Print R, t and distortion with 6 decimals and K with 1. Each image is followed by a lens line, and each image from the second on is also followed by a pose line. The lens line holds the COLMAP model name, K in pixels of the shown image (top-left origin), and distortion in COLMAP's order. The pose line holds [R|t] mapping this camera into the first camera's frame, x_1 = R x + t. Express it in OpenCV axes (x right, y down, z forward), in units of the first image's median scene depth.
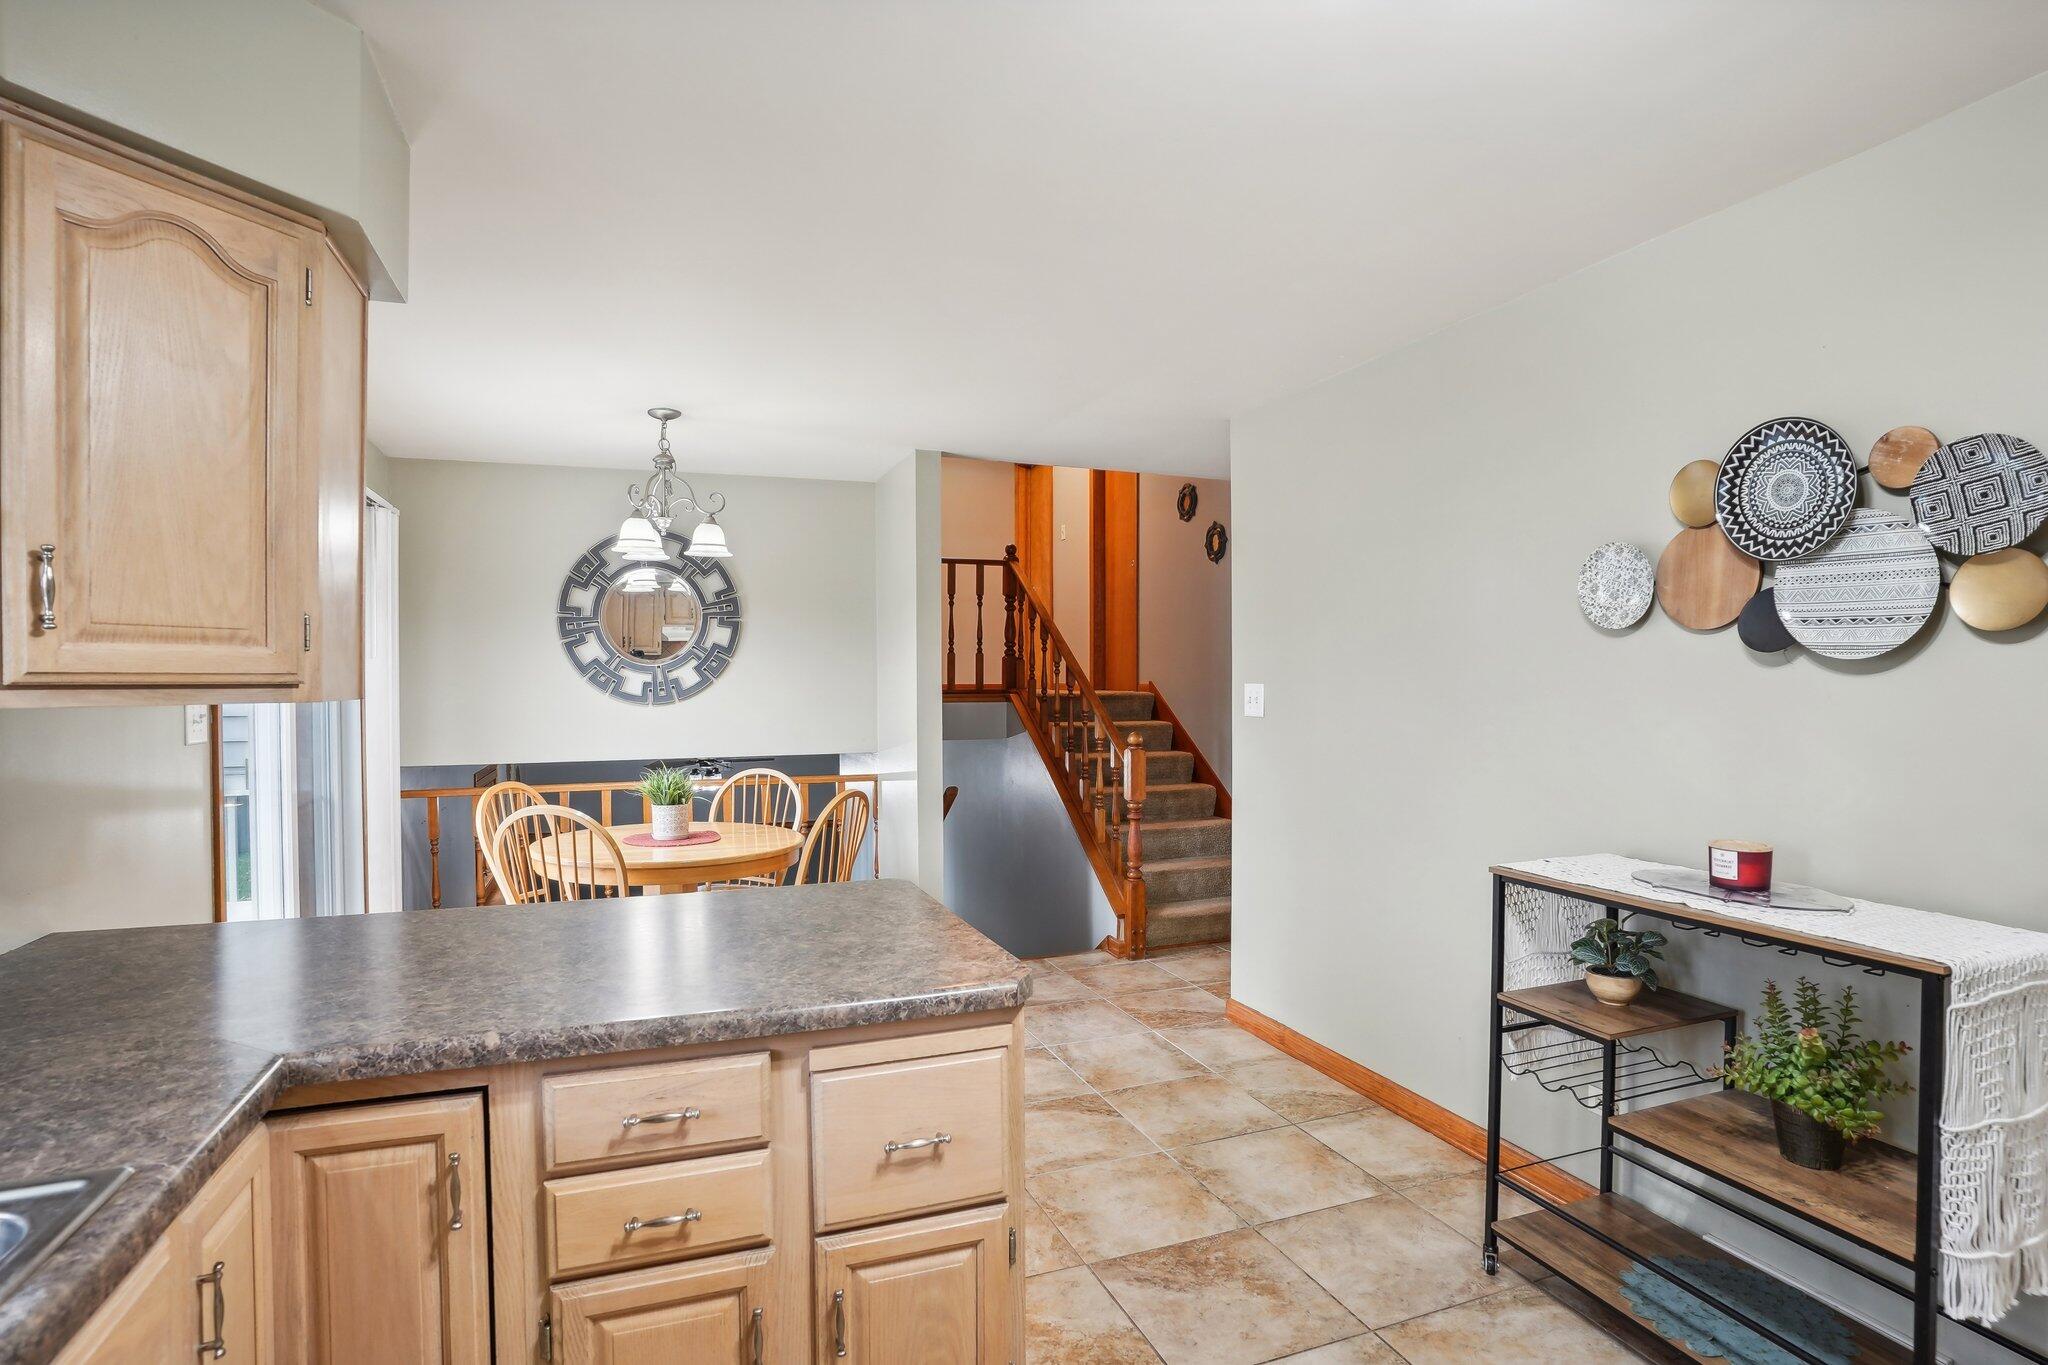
lens RADIAL K [[1031.4, 0, 1011.6], [0, 1031.4, 674.6], [0, 0, 1]] dist [-0.067339, 0.029702]
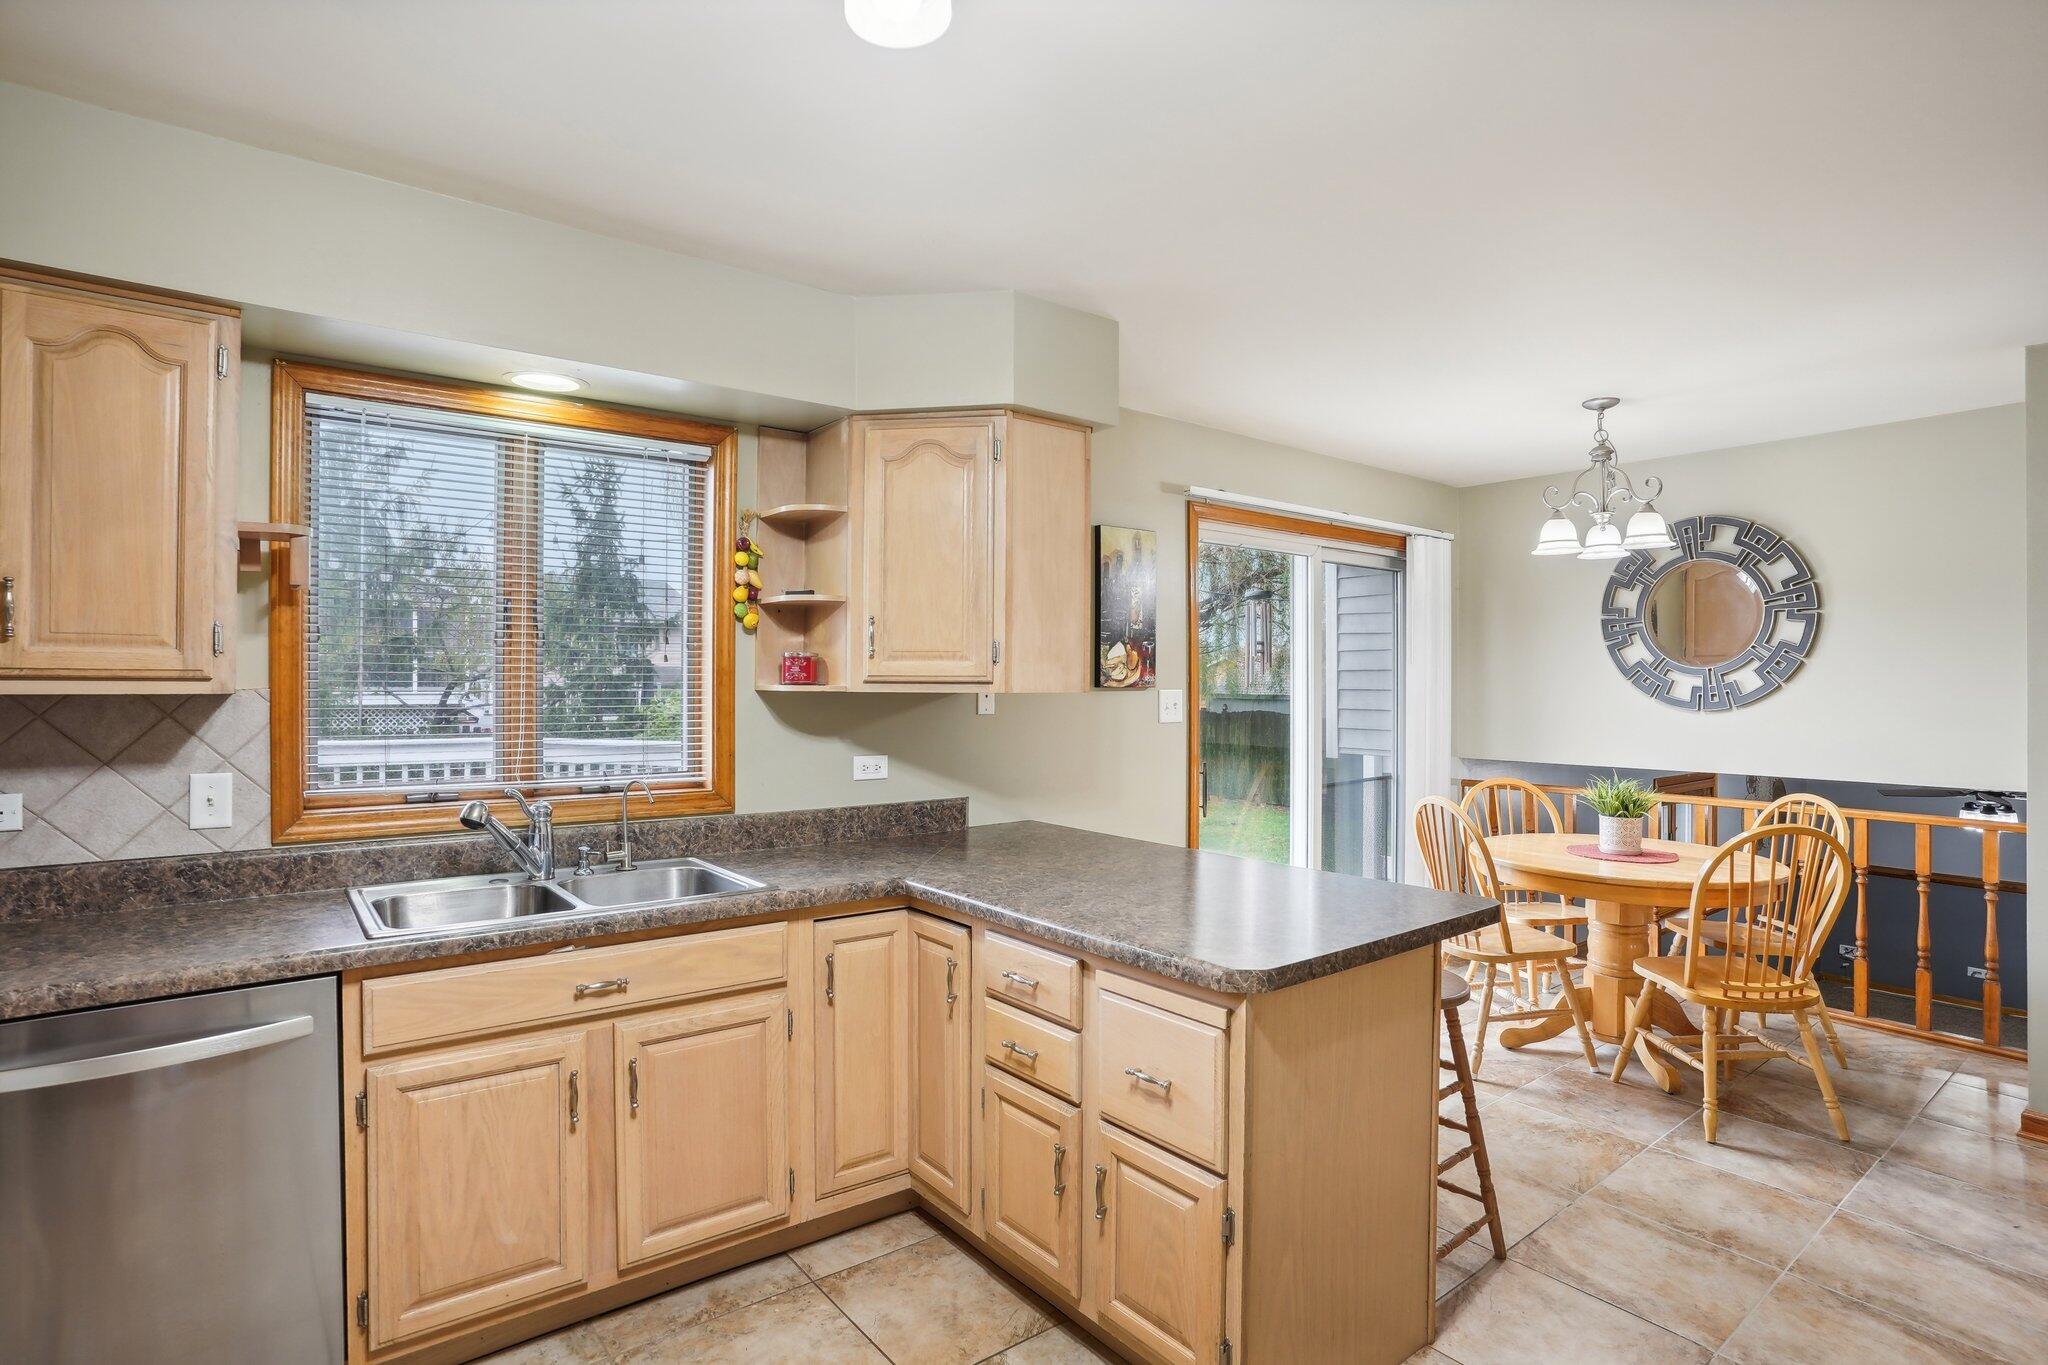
lens RADIAL K [[1031.4, 0, 1013.1], [0, 1031.4, 657.4], [0, 0, 1]] dist [-0.067339, 0.029702]
pose [[0.307108, -0.012871, -0.951588, 0.309985], [-0.004902, 0.999874, -0.015106, -0.001942], [0.951662, 0.009304, 0.307006, 0.152698]]
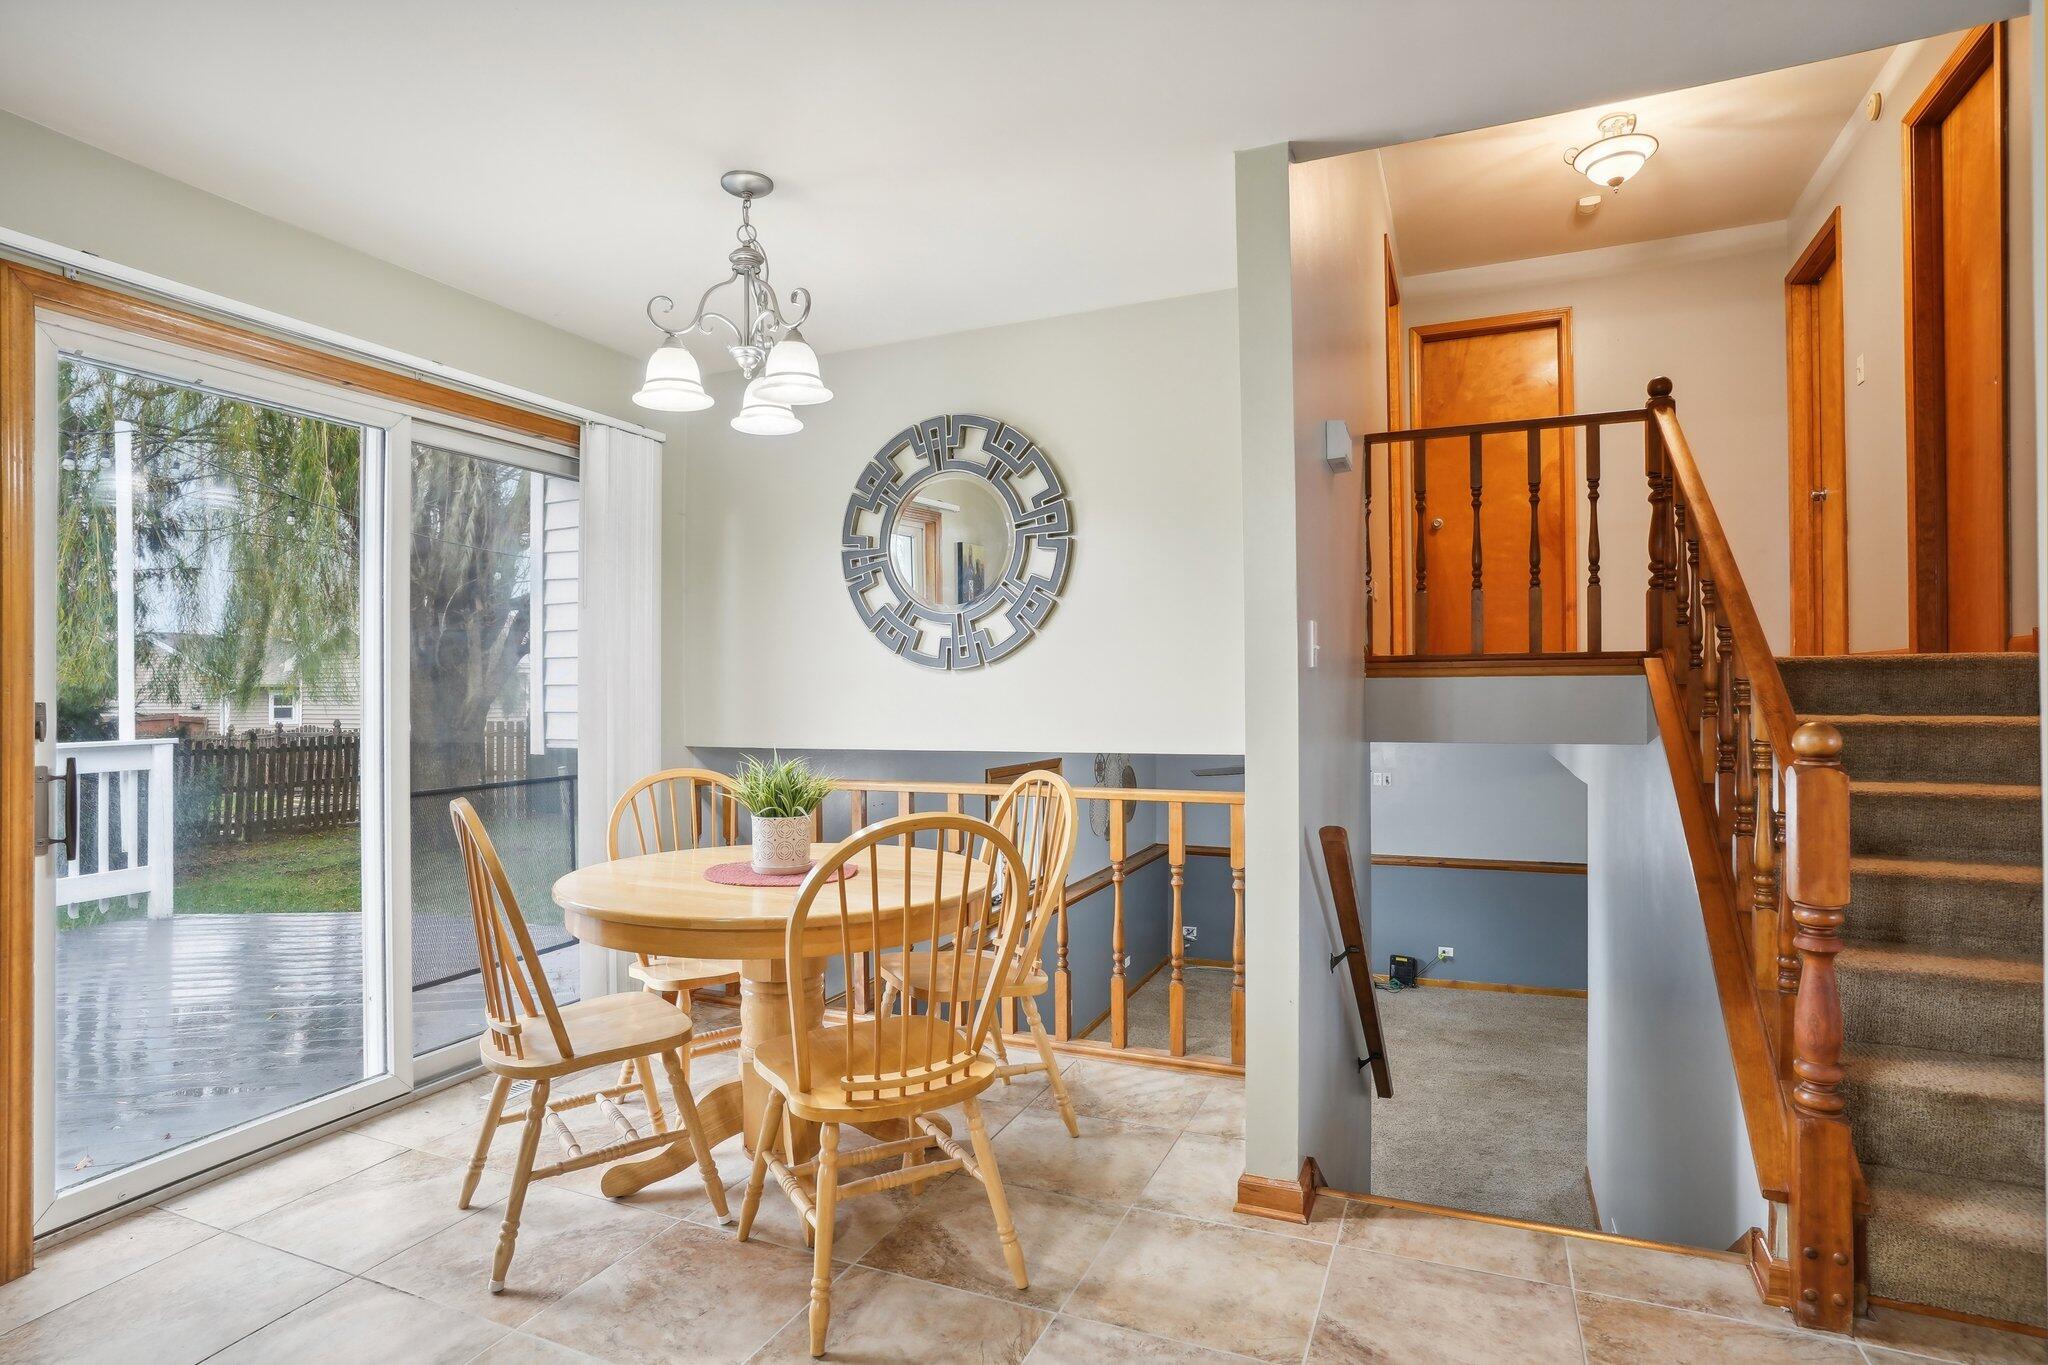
lens RADIAL K [[1060.1, 0, 1026.4], [0, 1060.1, 668.1], [0, 0, 1]] dist [-0.032001, 0.007140]
pose [[0.727986, -0.015732, -0.685412, 0.175061], [0.006179, 0.999847, -0.016386, 0.040458], [0.685564, 0.007694, 0.727971, 0.526160]]
